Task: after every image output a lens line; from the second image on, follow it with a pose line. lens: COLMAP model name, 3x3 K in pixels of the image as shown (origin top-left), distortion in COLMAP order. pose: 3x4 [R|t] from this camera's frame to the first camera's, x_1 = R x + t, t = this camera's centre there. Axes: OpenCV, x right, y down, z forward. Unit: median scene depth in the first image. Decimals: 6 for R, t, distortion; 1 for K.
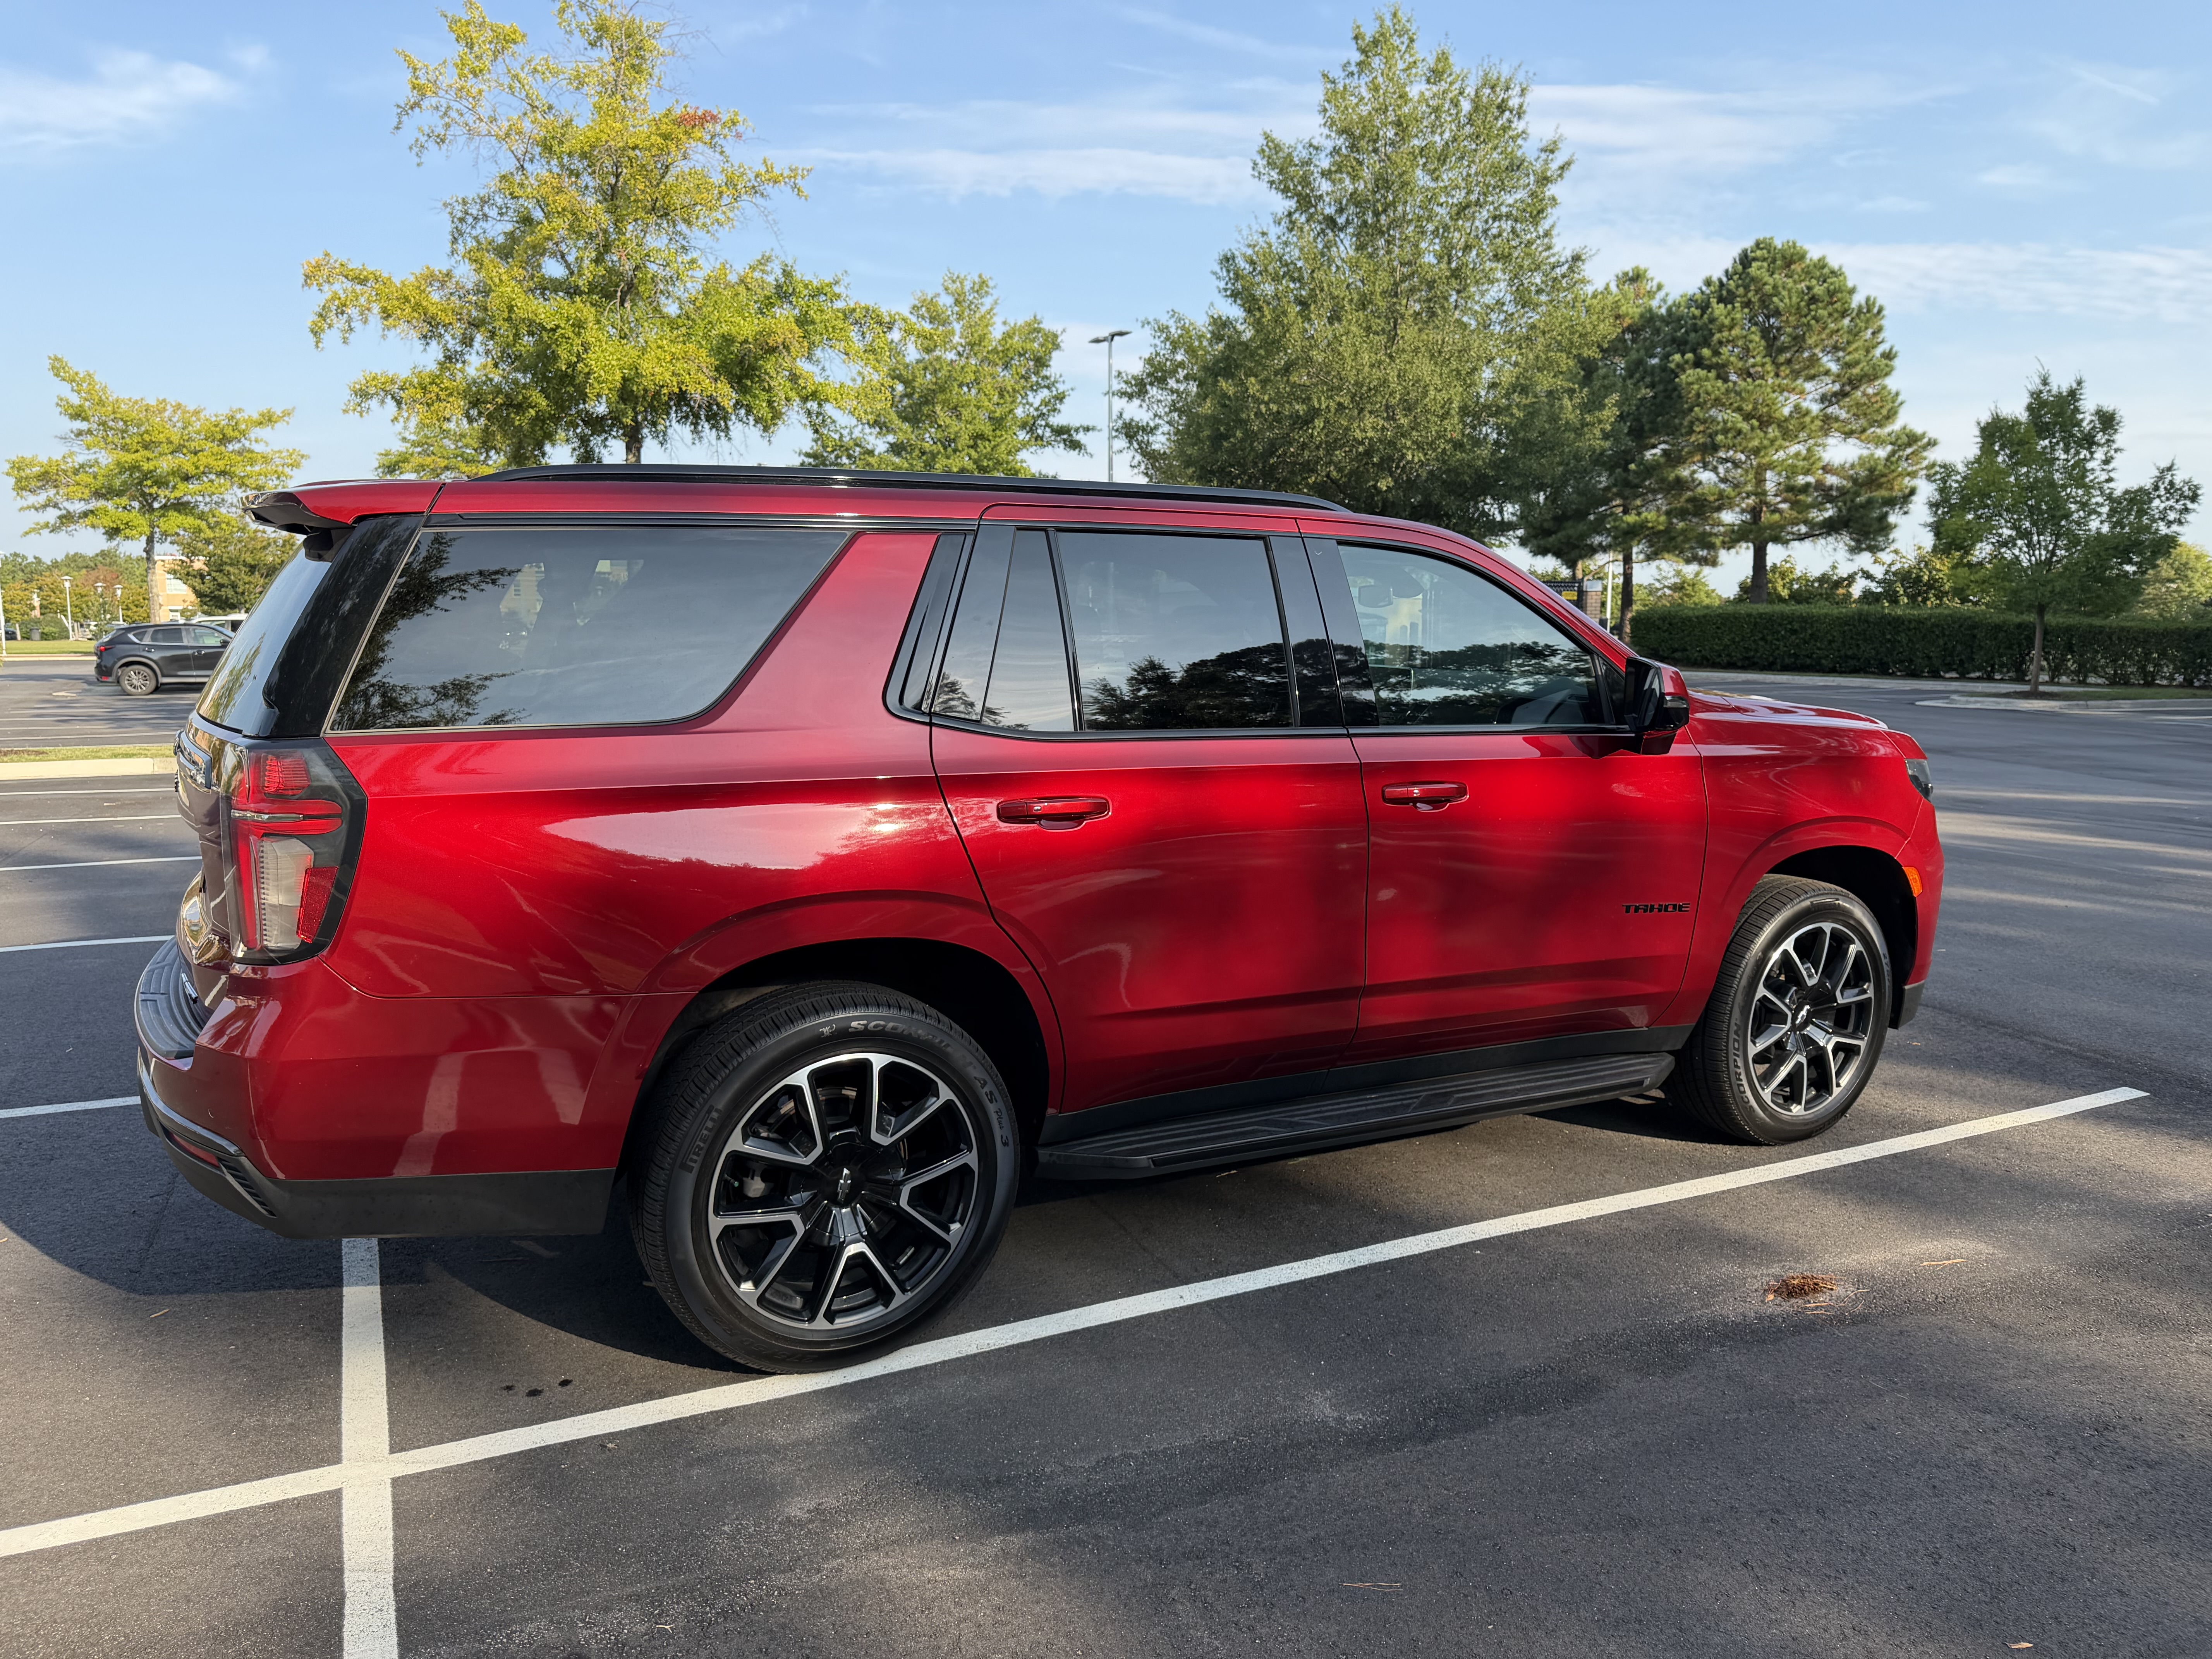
lens RADIAL K [[1547.9, 0, 1106.7], [0, 1547.9, 830.5], [0, 0, 1]] dist [-0.000304, -0.001833]
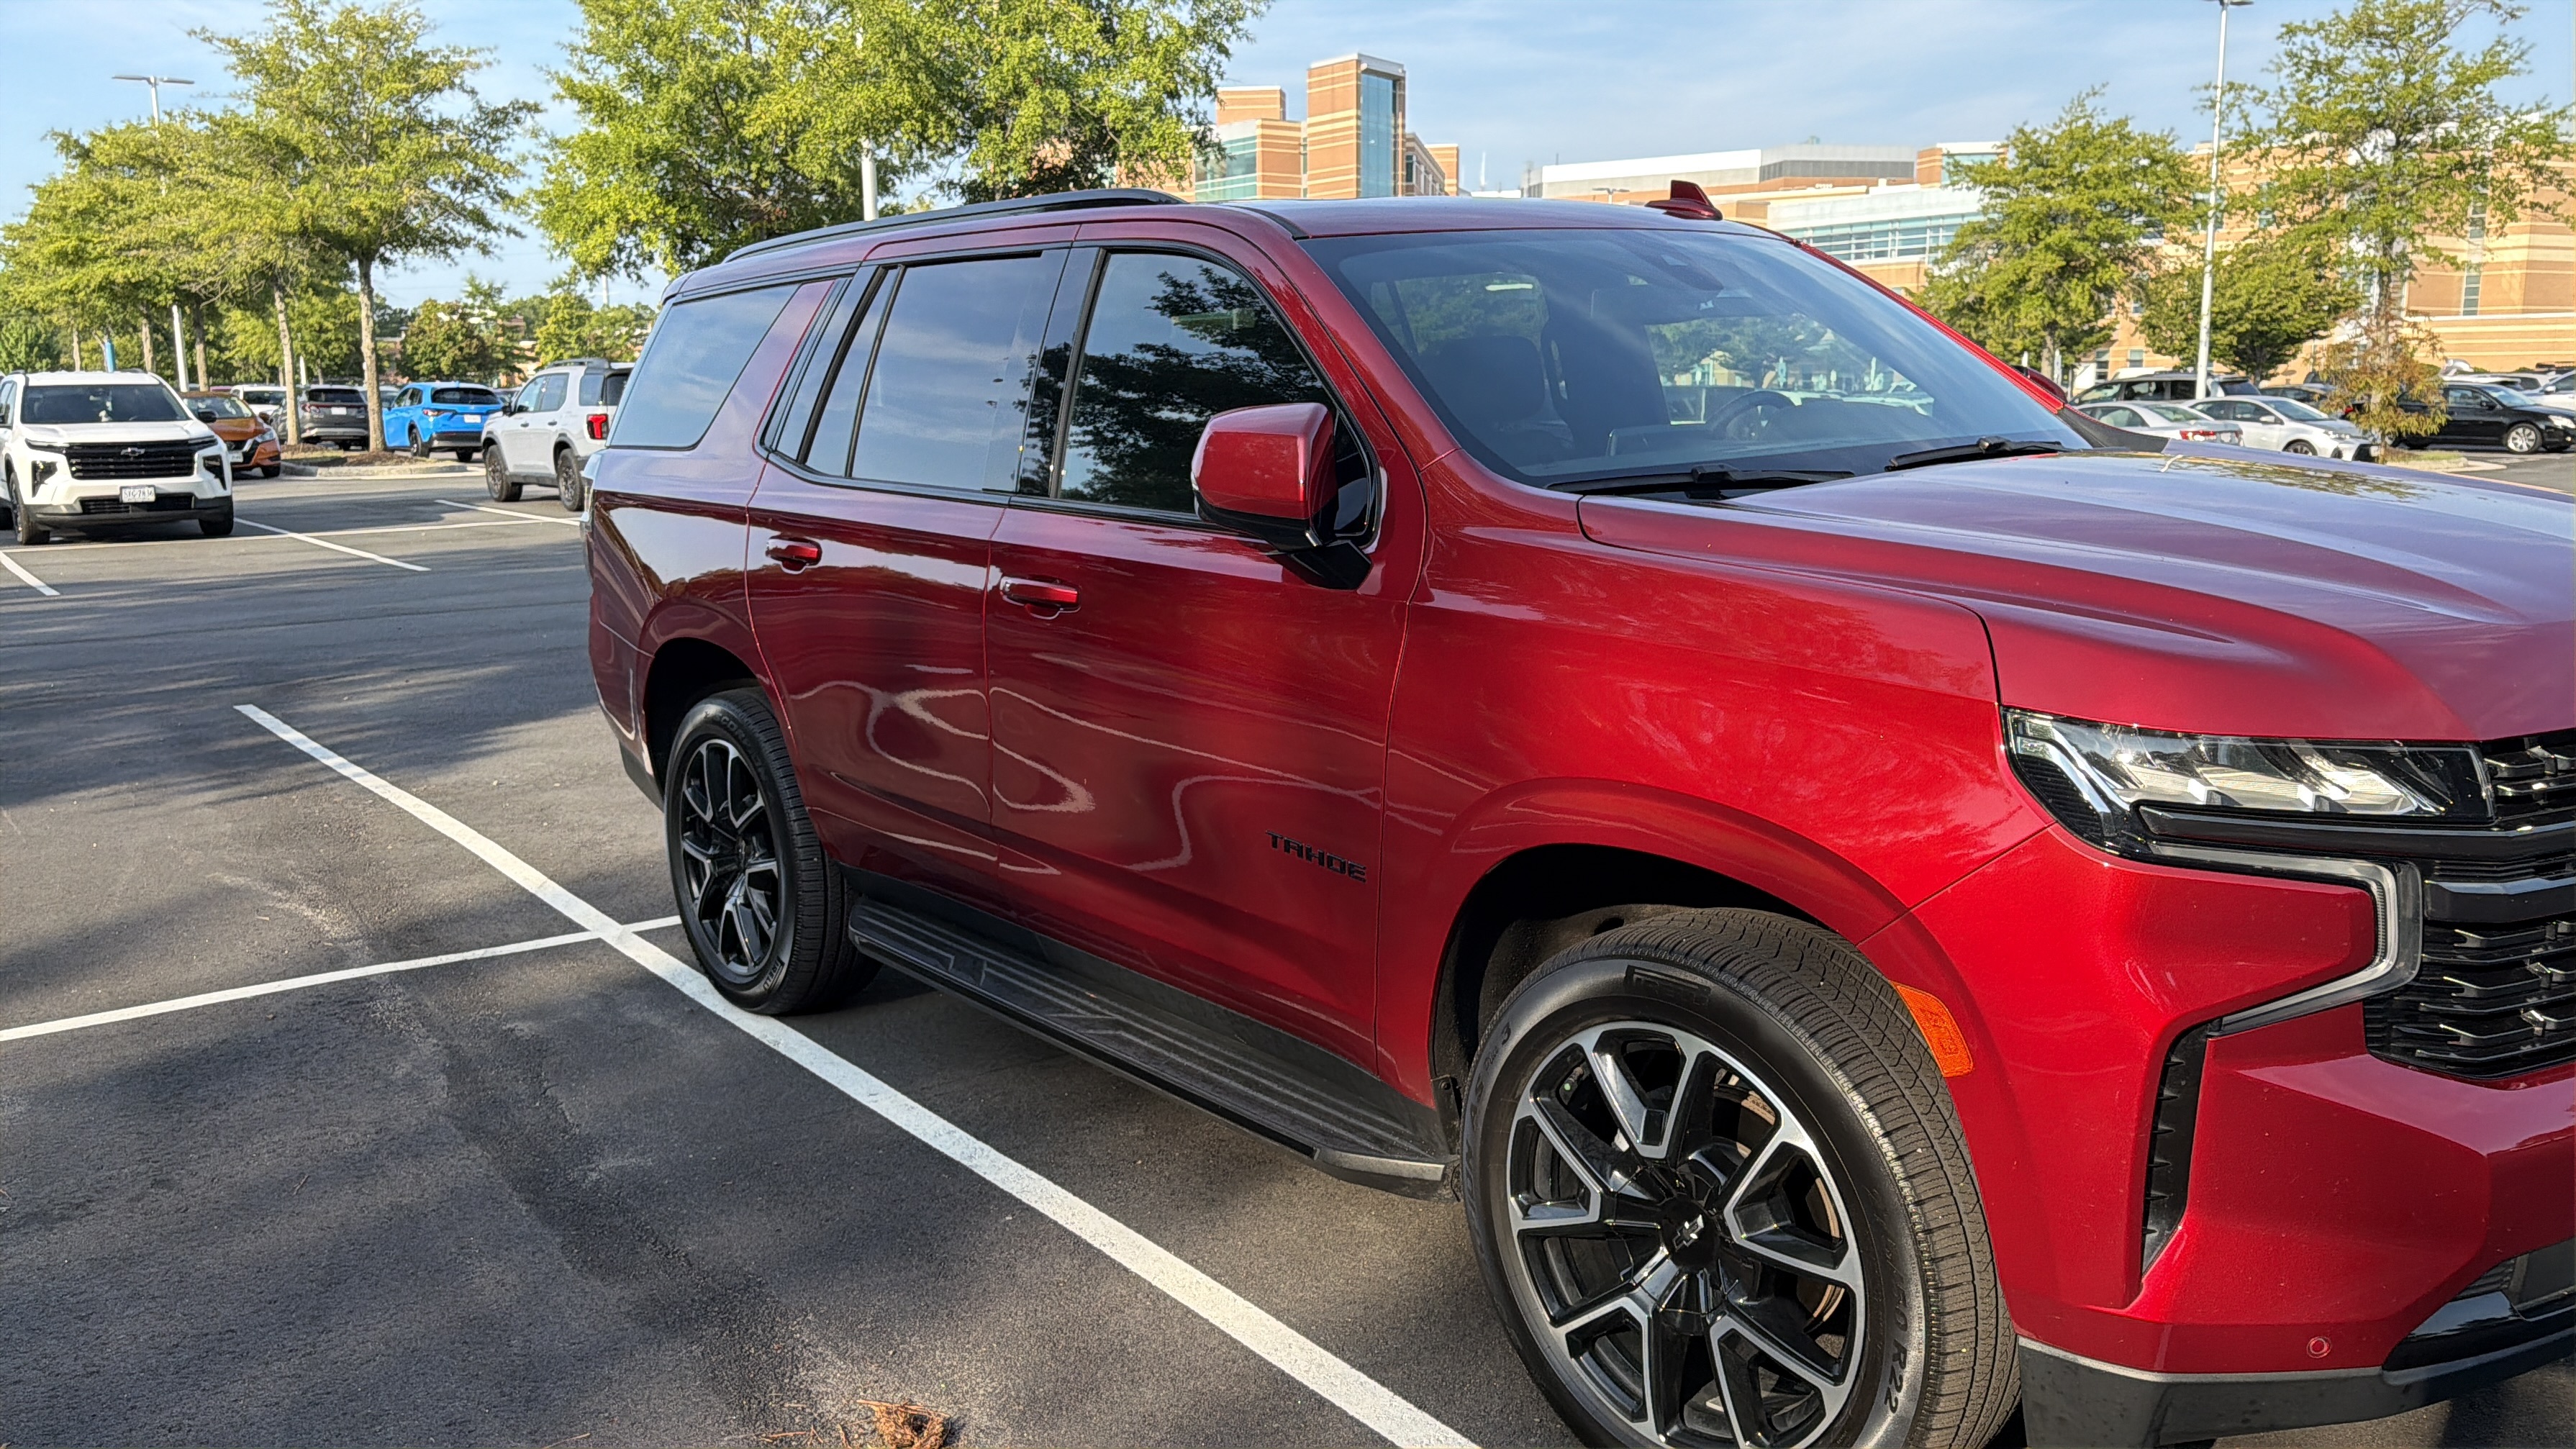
lens RADIAL K [[1827.8, 0, 1287.5], [0, 1827.8, 720.2], [0, 0, 1]] dist [0.005336, 0.000622]
pose [[0.262750, 0.153681, -0.952546, 1.246196], [-0.158597, 0.980685, 0.114473, -0.095246], [0.951740, 0.120993, 0.282048, 0.993976]]
